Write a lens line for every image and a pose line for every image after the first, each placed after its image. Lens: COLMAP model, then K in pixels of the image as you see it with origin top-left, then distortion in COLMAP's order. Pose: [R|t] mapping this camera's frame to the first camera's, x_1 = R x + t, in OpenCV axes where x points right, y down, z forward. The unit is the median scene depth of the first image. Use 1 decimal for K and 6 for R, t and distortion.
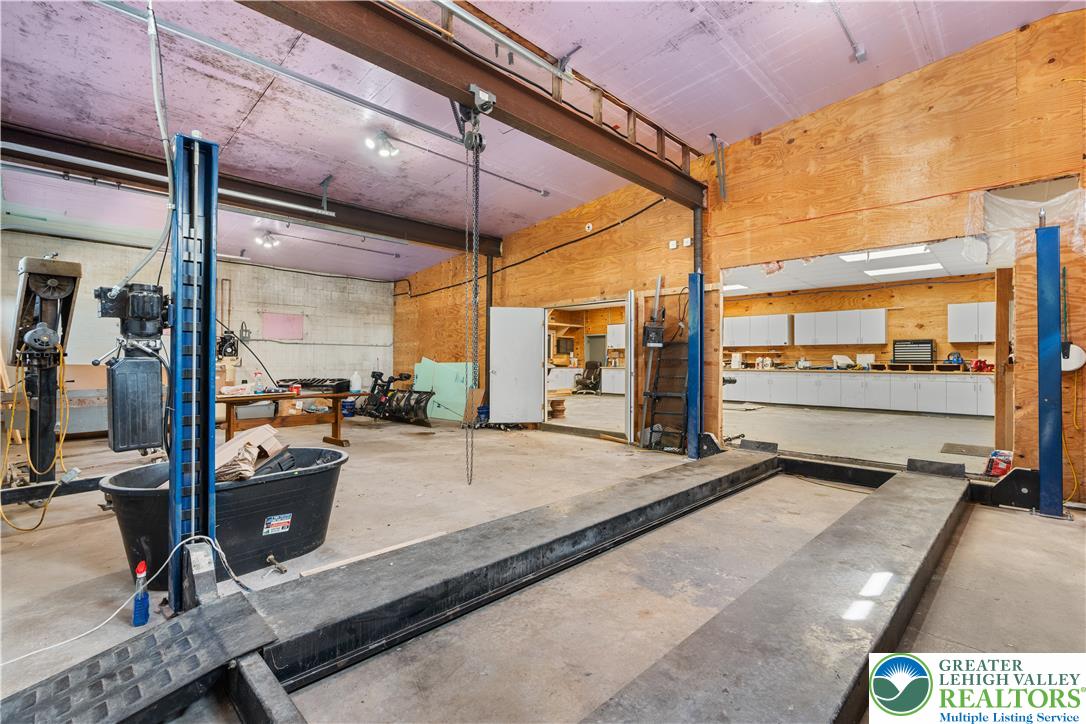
lens RADIAL K [[488.3, 0, 544.0], [0, 488.3, 358.8], [0, 0, 1]] dist [-0.003769, 0.000475]
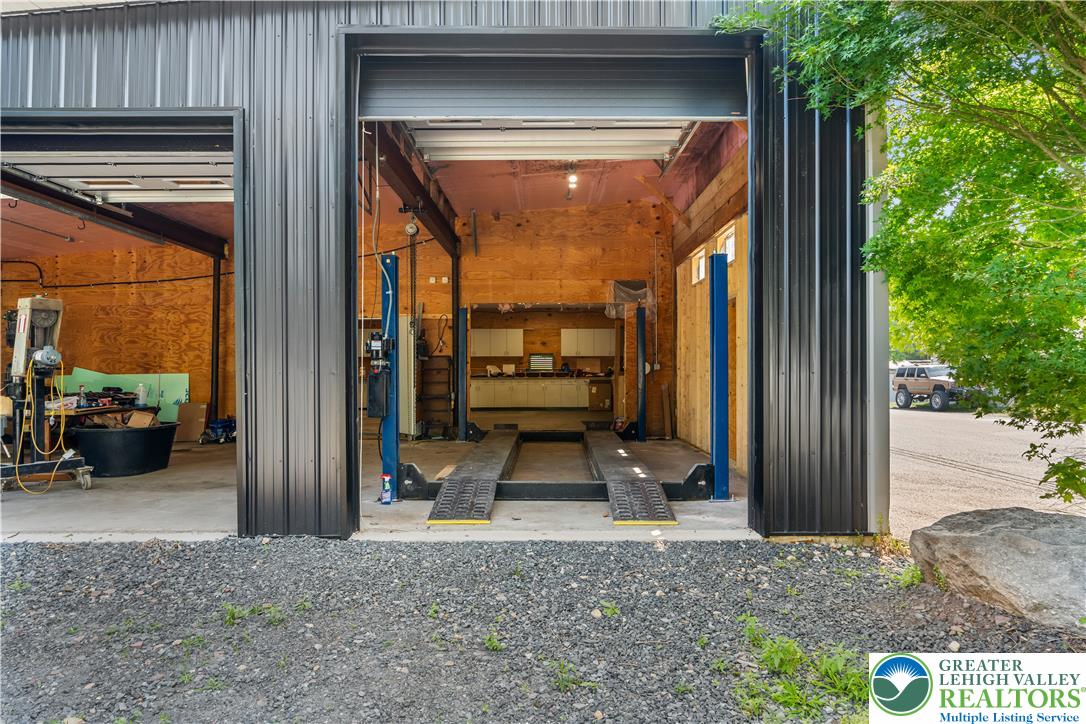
lens RADIAL K [[659.7, 0, 545.1], [0, 659.7, 391.2], [0, 0, 1]] dist [-0.007455, 0.000087]
pose [[0.716364, -0.026733, 0.697215, -0.746939], [0.002145, 0.999345, 0.036113, -0.003440], [-0.697724, -0.024375, 0.715952, -0.456064]]
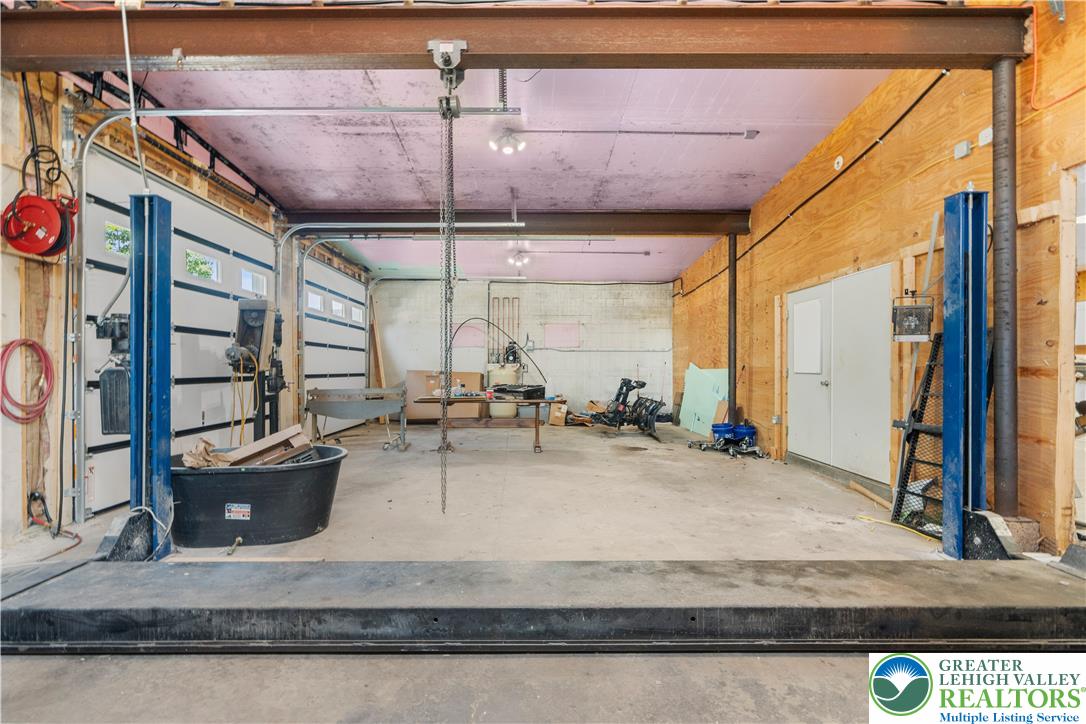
lens RADIAL K [[492.4, 0, 536.1], [0, 492.4, 368.8], [0, 0, 1]] dist [-0.016446, 0.009022]
pose [[0.704277, 0.000273, -0.709925, 0.320110], [0.006258, 0.999959, 0.006593, 0.000372], [0.709897, -0.009086, 0.704247, 0.289001]]
